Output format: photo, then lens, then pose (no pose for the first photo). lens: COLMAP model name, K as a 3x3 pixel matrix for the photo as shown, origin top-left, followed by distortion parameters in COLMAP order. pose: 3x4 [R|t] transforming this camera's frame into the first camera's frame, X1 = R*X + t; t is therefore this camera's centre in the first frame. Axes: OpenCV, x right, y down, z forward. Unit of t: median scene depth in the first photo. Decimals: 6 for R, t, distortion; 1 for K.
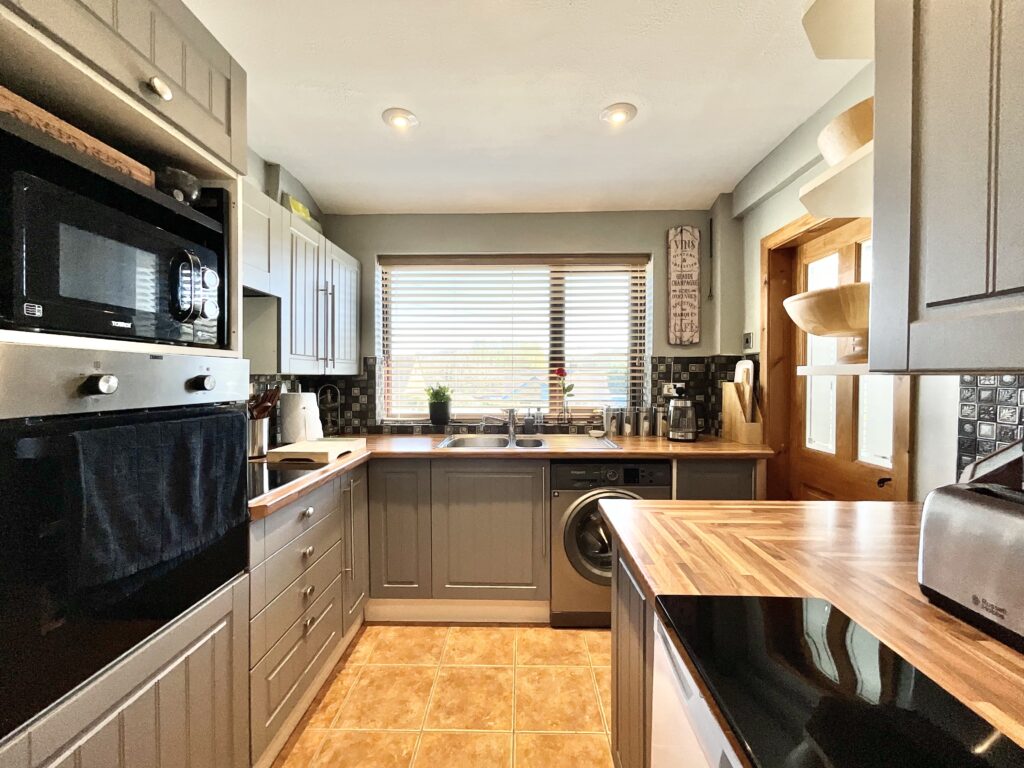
lens RADIAL K [[416.8, 0, 511.2], [0, 416.8, 384.4], [0, 0, 1]] dist [-0.000756, 0.000487]
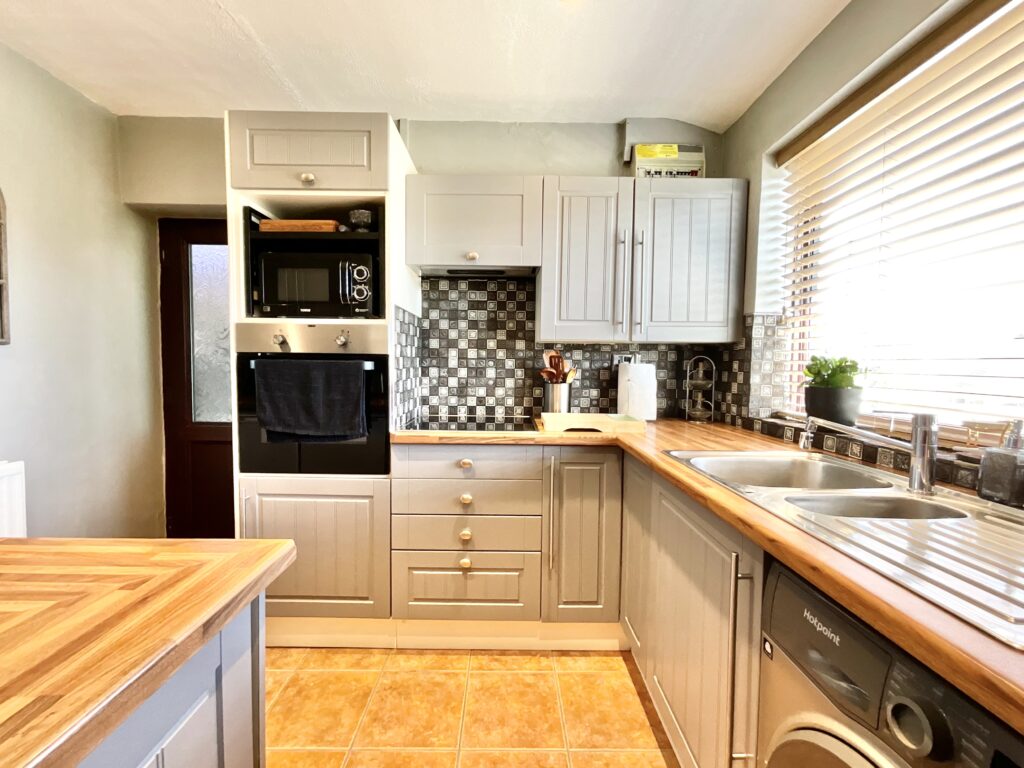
lens RADIAL K [[427.7, 0, 503.9], [0, 427.7, 384.6], [0, 0, 1]] dist [-0.000197, 0.000644]
pose [[0.019116, 0.050801, -0.998526, 0.395748], [-0.030445, 0.998275, 0.050205, 0.027200], [0.999354, 0.029441, 0.020630, 0.671501]]
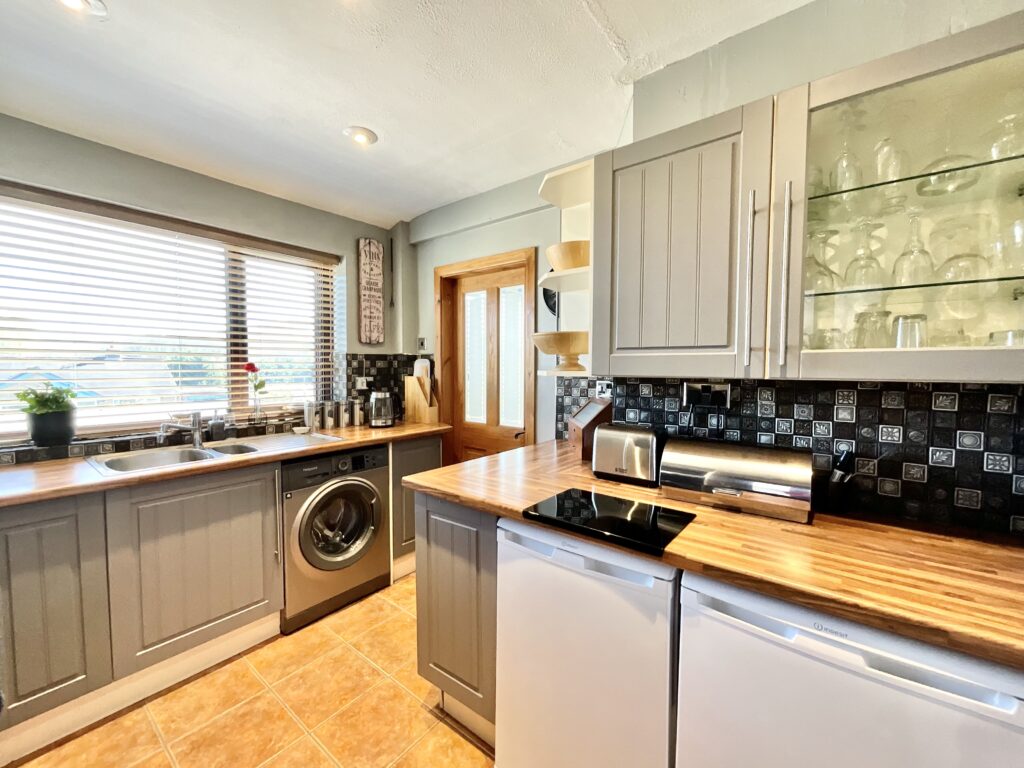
lens RADIAL K [[416.8, 0, 511.2], [0, 416.8, 384.4], [0, 0, 1]] dist [-0.000756, 0.000487]
pose [[0.596299, -0.030277, 0.802192, -0.306215], [0.012392, 0.999517, 0.028513, -0.012953], [-0.802667, -0.007061, 0.596386, 0.015427]]
